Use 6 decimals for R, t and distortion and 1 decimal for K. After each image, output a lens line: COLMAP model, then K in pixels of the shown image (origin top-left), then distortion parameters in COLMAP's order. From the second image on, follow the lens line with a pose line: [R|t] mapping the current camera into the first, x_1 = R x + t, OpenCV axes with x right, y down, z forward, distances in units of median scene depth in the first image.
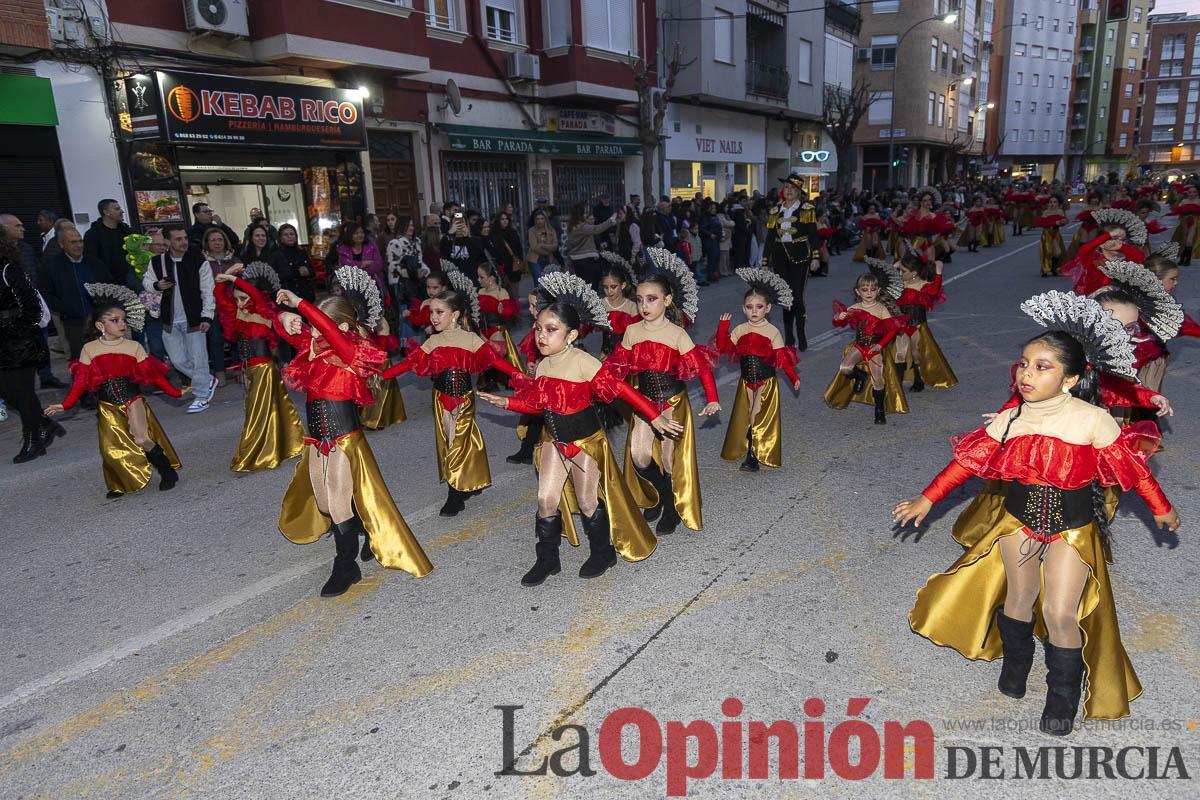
lens RADIAL K [[819.3, 0, 597.0], [0, 819.3, 402.7], [0, 0, 1]] dist [0.008386, 0.003004]
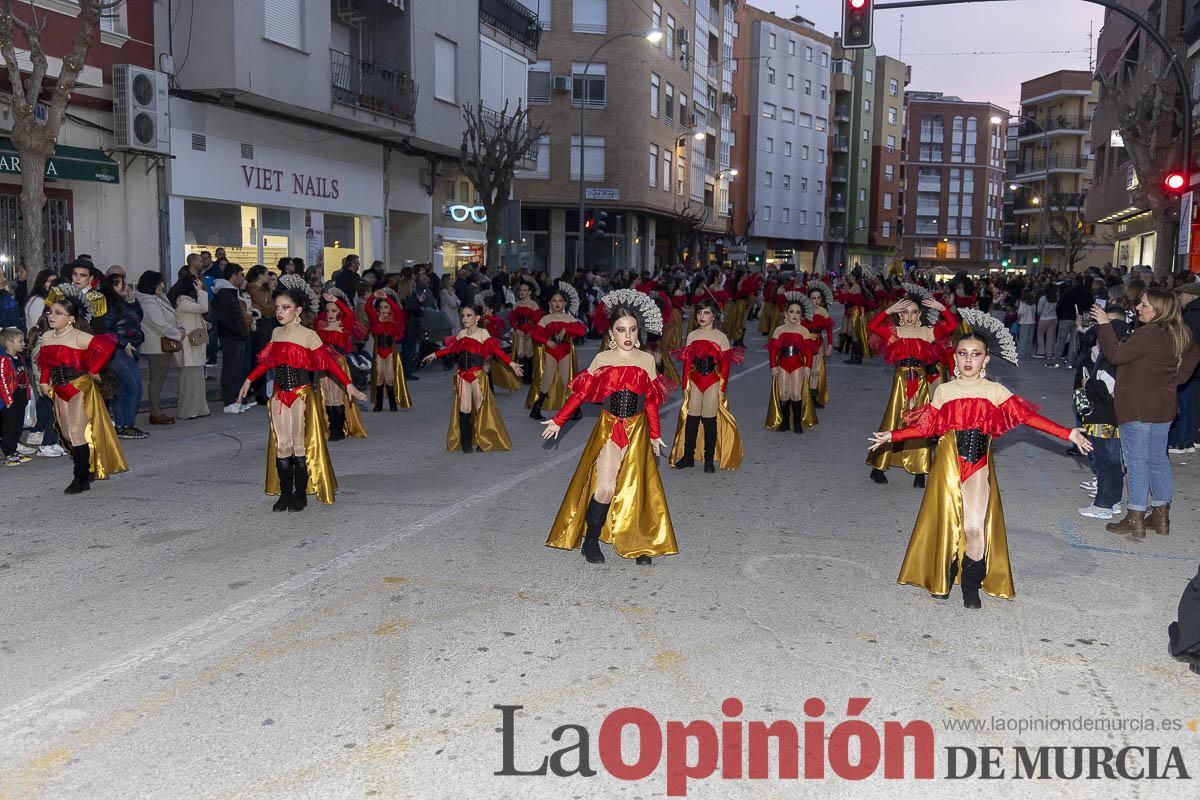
lens RADIAL K [[1096.5, 0, 602.8], [0, 1096.5, 400.1], [0, 0, 1]] dist [0.008012, 0.002238]
pose [[0.954436, 0.022979, 0.297530, 0.057433], [0.014372, 0.992334, -0.122743, -0.022710], [-0.298070, 0.121426, 0.946789, 0.081996]]
